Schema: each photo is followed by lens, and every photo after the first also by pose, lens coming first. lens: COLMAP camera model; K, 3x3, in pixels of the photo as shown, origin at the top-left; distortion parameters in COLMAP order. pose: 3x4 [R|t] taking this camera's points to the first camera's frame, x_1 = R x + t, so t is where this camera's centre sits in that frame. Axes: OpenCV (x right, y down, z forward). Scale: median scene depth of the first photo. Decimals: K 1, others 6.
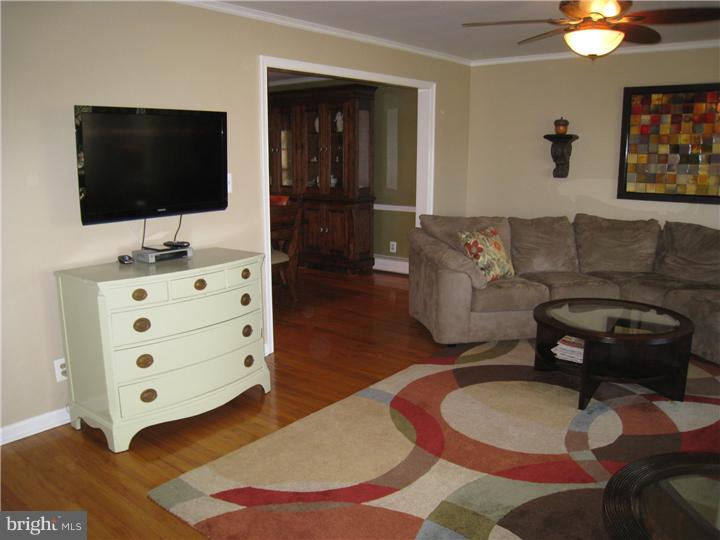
lens RADIAL K [[605.3, 0, 359.8], [0, 605.3, 277.6], [0, 0, 1]] dist [-0.150188, 0.145111]
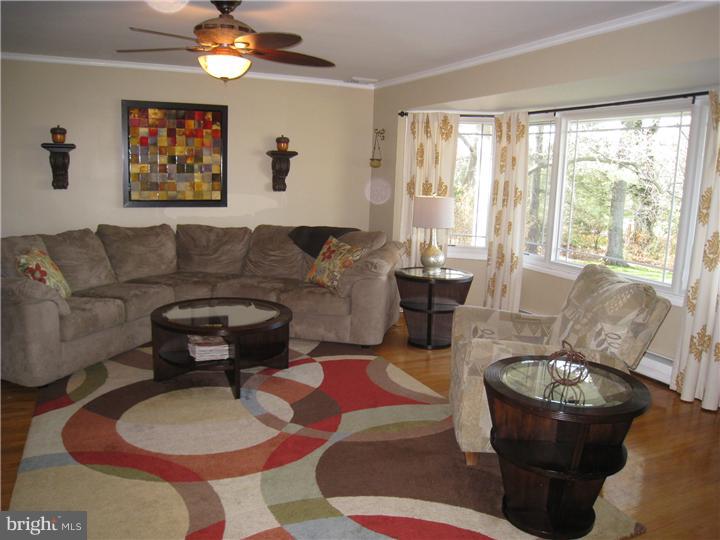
lens RADIAL K [[605.3, 0, 359.8], [0, 605.3, 277.6], [0, 0, 1]] dist [-0.150188, 0.145111]
pose [[0.483328, -0.143250, 0.863640, -0.302360], [0.152041, 0.985265, 0.078336, -0.034597], [-0.862136, 0.093447, 0.497986, 0.157832]]
